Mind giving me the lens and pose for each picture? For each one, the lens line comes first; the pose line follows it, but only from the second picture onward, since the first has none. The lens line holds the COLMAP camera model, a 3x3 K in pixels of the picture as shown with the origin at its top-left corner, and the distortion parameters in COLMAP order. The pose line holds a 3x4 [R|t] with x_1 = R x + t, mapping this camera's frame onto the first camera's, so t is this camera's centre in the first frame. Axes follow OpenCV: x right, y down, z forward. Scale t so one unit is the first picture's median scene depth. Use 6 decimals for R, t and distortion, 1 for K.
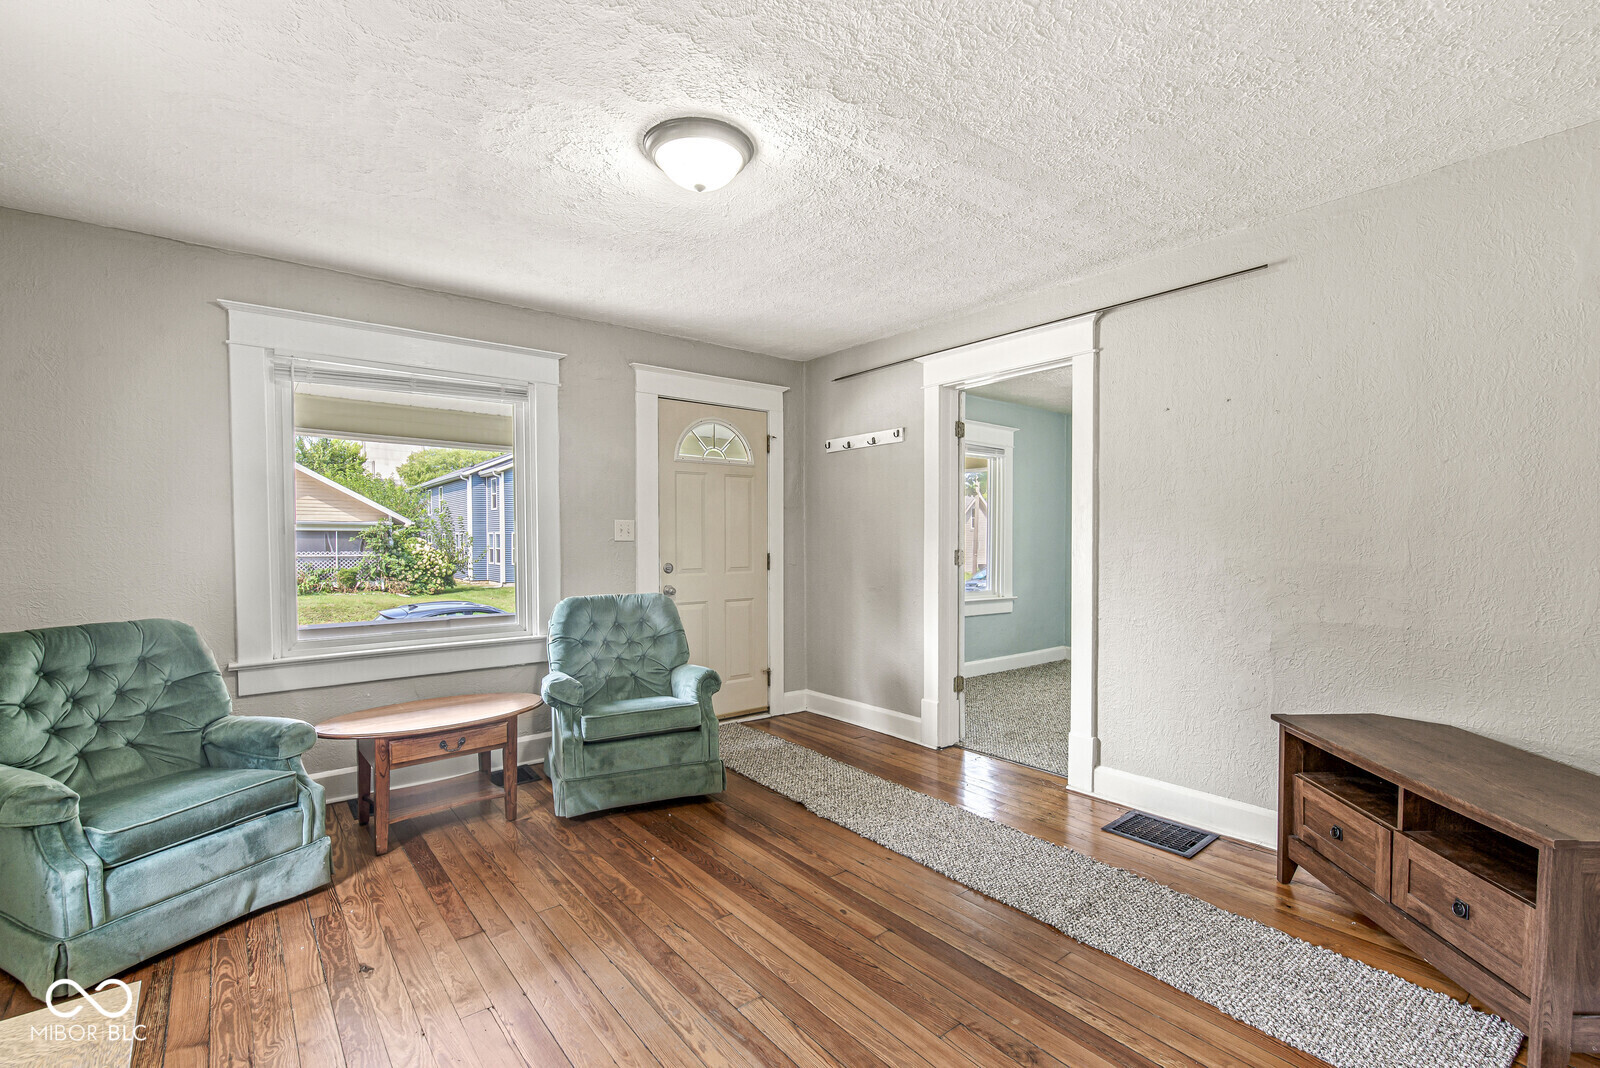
lens RADIAL K [[700.5, 0, 812.1], [0, 700.5, 544.4], [0, 0, 1]] dist [-0.002250, -0.000799]
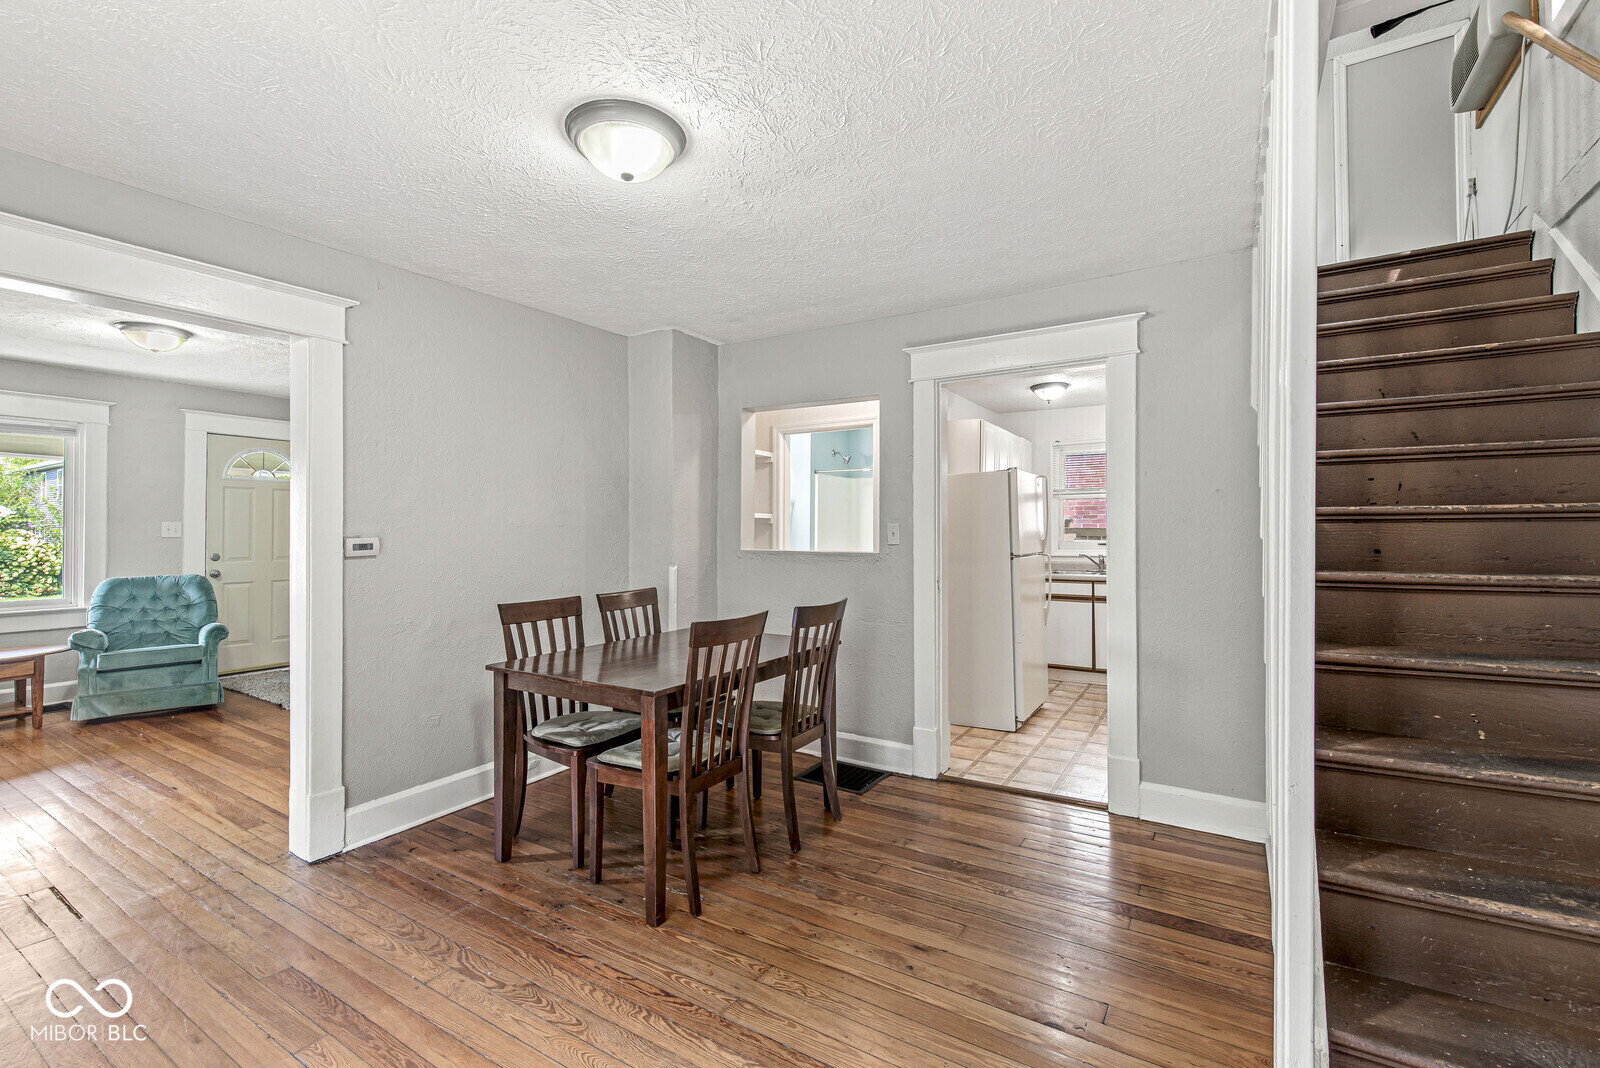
lens RADIAL K [[700.5, 0, 817.0], [0, 700.5, 507.2], [0, 0, 1]] dist [-0.002250, -0.000799]
pose [[0.946678, 0.018468, 0.321652, 0.519871], [-0.003627, 0.998903, -0.046679, -0.003930], [-0.322162, 0.043024, 0.945706, -0.747035]]
